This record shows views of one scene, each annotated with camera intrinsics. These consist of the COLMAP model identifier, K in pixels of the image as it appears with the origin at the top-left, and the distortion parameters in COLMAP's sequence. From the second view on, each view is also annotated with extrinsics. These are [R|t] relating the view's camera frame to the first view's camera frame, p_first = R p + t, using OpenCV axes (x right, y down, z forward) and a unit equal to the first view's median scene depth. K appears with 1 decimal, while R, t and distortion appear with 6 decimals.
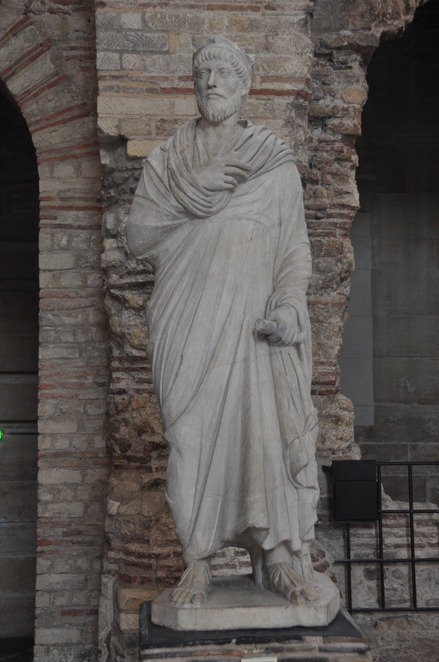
lens RADIAL K [[906.8, 0, 221.8], [0, 906.8, 338.2], [0, 0, 1]] dist [0.089292, 0.000000]
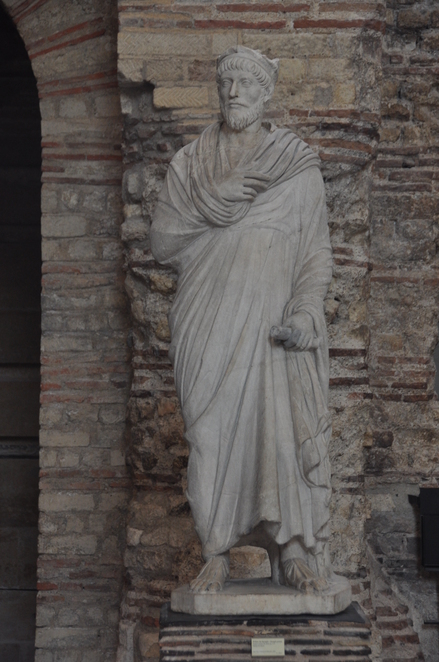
lens RADIAL K [[1733.7, 0, 219.8], [0, 1733.7, 329.7], [0, 0, 1]] dist [0.497822, 0.000000]
pose [[0.997588, 0.007325, -0.069028, 0.065121], [-0.005957, 0.999782, 0.019990, -0.031332], [0.069159, -0.019530, 0.997414, -0.565146]]
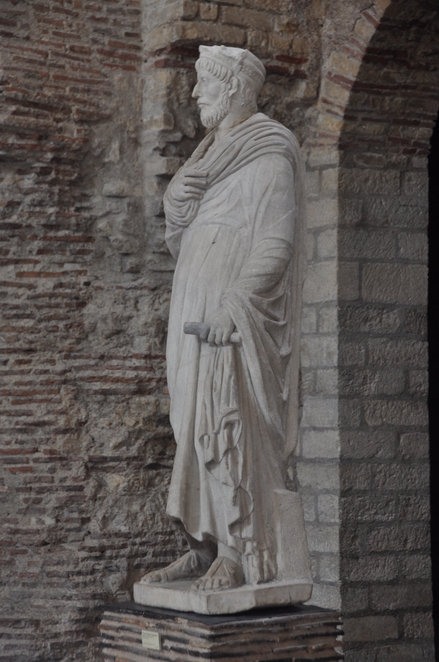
lens RADIAL K [[1679.9, 0, 219.4], [0, 1679.9, 330.1], [0, 0, 1]] dist [0.414695, 0.000000]
pose [[0.501676, -0.033648, -0.864401, 0.971263], [0.049098, 0.998740, -0.010381, 0.005743], [0.863661, -0.037233, 0.502696, 0.026059]]
